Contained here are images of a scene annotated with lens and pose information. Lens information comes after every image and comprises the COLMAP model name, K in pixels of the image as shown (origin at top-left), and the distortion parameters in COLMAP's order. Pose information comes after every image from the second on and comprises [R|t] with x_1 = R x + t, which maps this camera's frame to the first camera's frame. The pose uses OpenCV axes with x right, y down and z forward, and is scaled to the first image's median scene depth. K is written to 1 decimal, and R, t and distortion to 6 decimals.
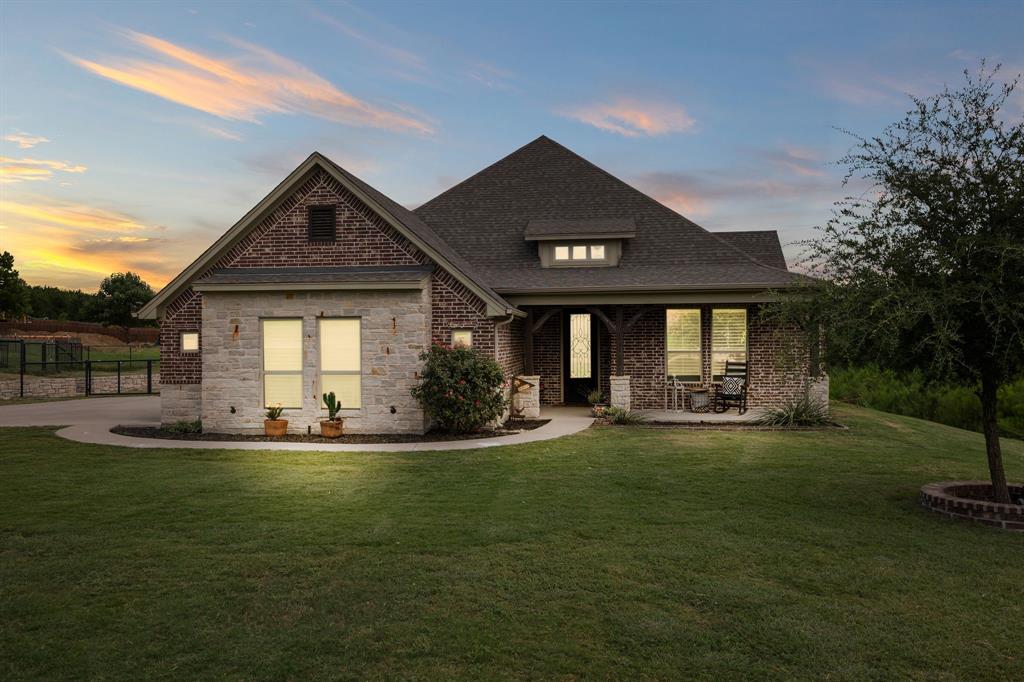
lens RADIAL K [[810.5, 0, 509.6], [0, 810.5, 339.3], [0, 0, 1]] dist [-0.000814, 0.002478]
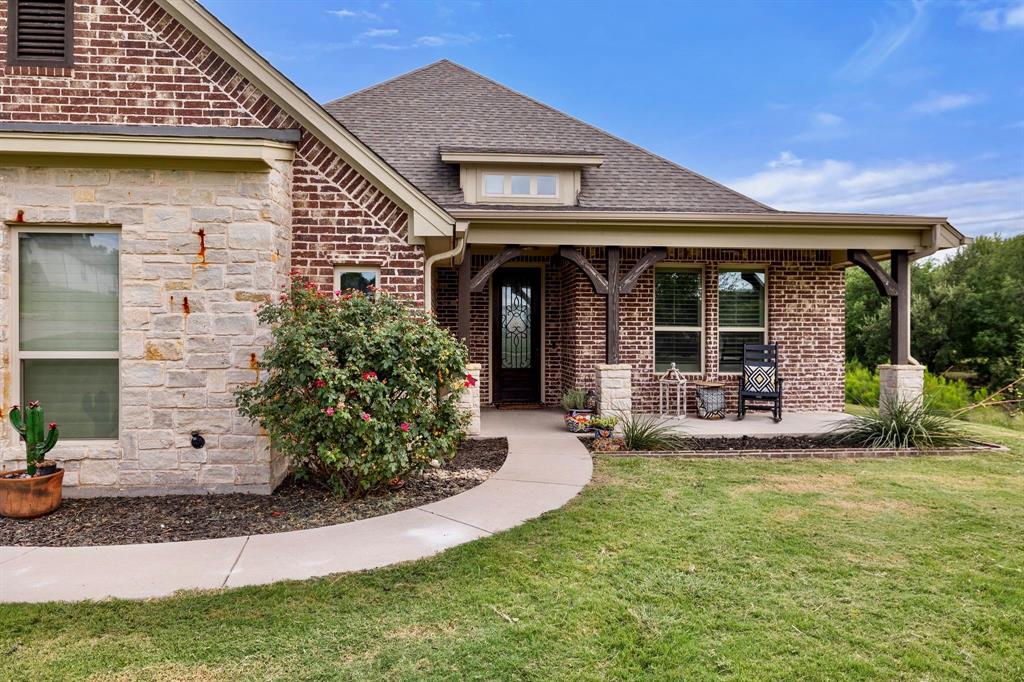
lens RADIAL K [[659.2, 0, 509.9], [0, 659.2, 338.2], [0, 0, 1]] dist [-0.002815, 0.001227]
pose [[0.976193, 0.008324, 0.216742, -0.055072], [-0.008652, 0.999962, 0.000563, 0.029751], [-0.216729, -0.002425, 0.976229, 0.600374]]
